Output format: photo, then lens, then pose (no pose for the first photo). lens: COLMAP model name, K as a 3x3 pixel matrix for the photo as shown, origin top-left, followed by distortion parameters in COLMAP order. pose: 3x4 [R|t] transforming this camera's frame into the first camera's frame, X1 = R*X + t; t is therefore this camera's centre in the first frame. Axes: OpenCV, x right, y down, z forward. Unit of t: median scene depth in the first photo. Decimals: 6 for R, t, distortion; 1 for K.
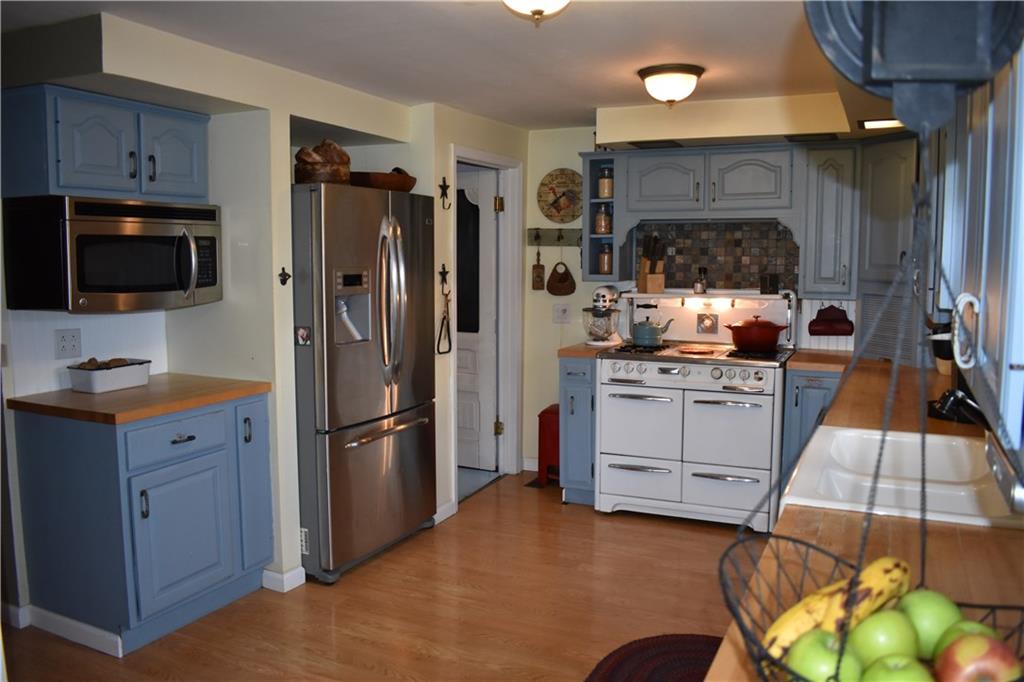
lens RADIAL K [[808.6, 0, 515.4], [0, 808.6, 341.3], [0, 0, 1]] dist [-0.094516, 0.015732]
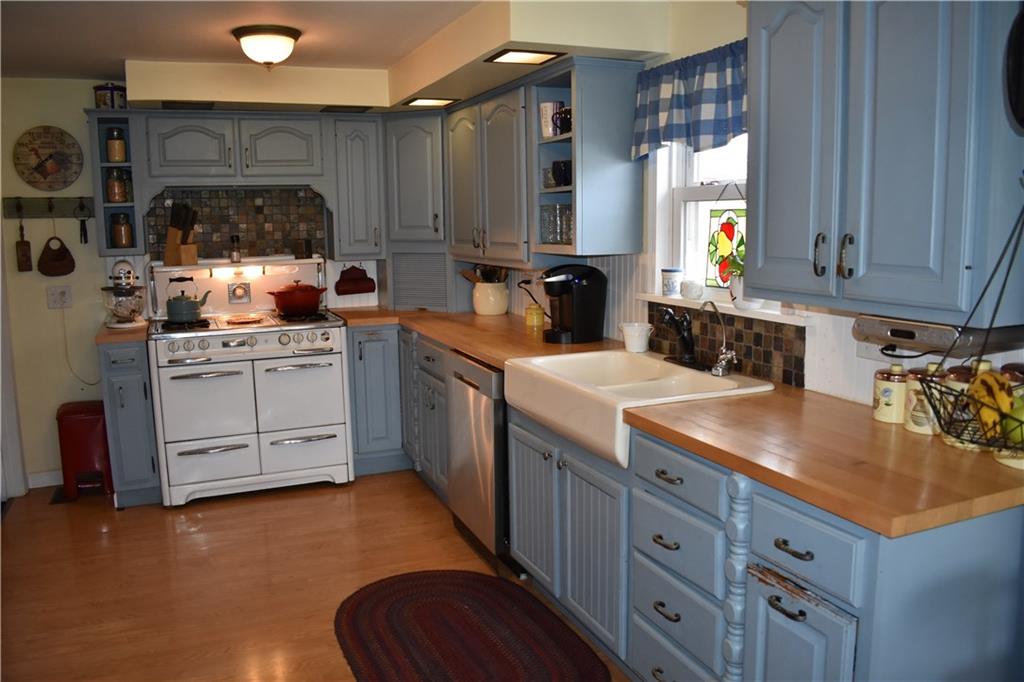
lens RADIAL K [[808.6, 0, 513.5], [0, 808.6, 344.3], [0, 0, 1]] dist [-0.094516, 0.015732]
pose [[0.666163, -0.124896, 0.735274, -0.270243], [0.095329, 0.992051, 0.082144, -0.008231], [-0.739688, 0.015372, 0.672774, 0.099998]]
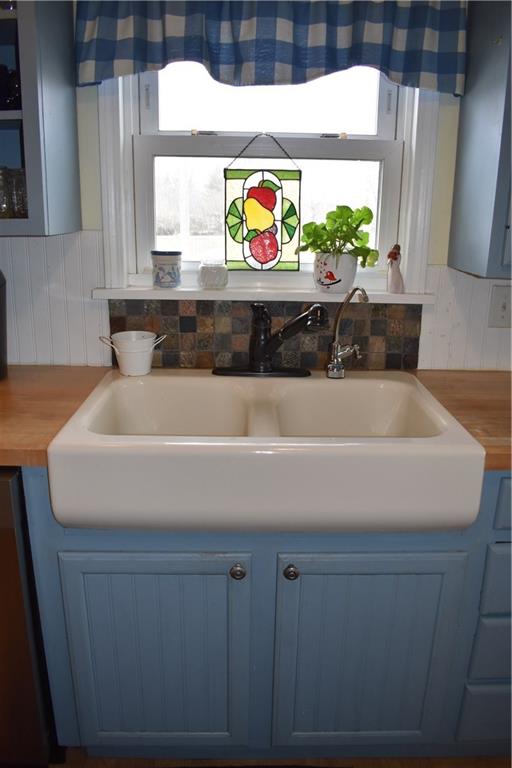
lens RADIAL K [[606.5, 0, 255.1], [0, 606.5, 389.7], [0, 0, 1]] dist [-0.094516, 0.015732]
pose [[-0.445536, -0.268302, 0.854114, -0.039633], [0.077406, 0.938919, 0.335319, -0.041320], [-0.891911, 0.215511, -0.397554, 0.561804]]
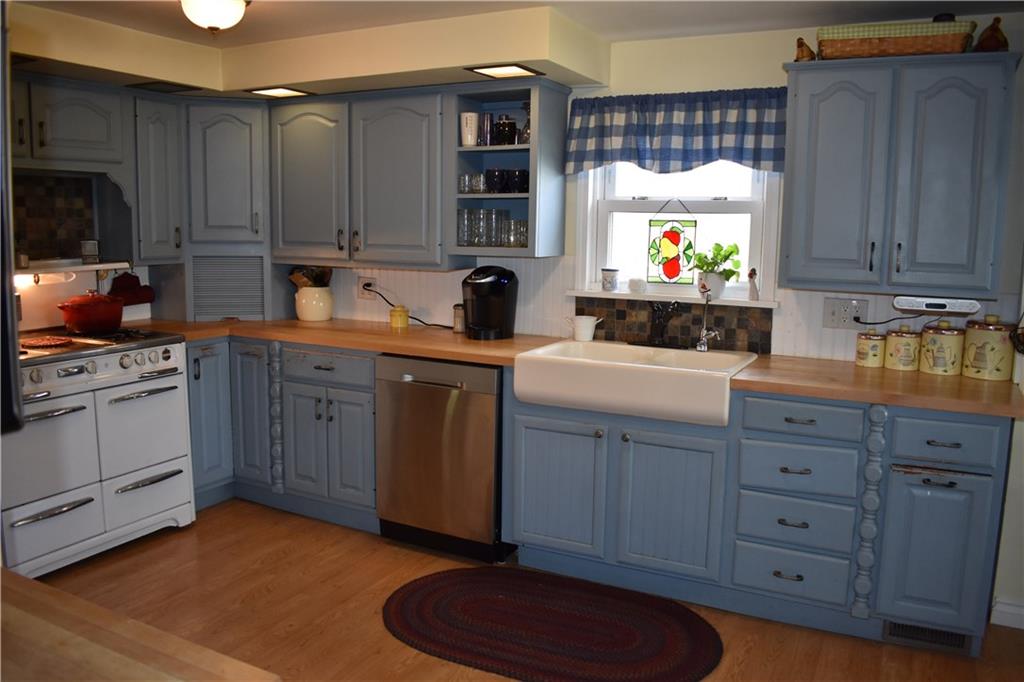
lens RADIAL K [[808.6, 0, 509.4], [0, 808.6, 340.8], [0, 0, 1]] dist [-0.094516, 0.015732]
pose [[0.035743, -0.141812, 0.989248, -0.480763], [0.091183, 0.986214, 0.138082, -0.051225], [-0.995192, 0.085267, 0.048181, 0.514783]]
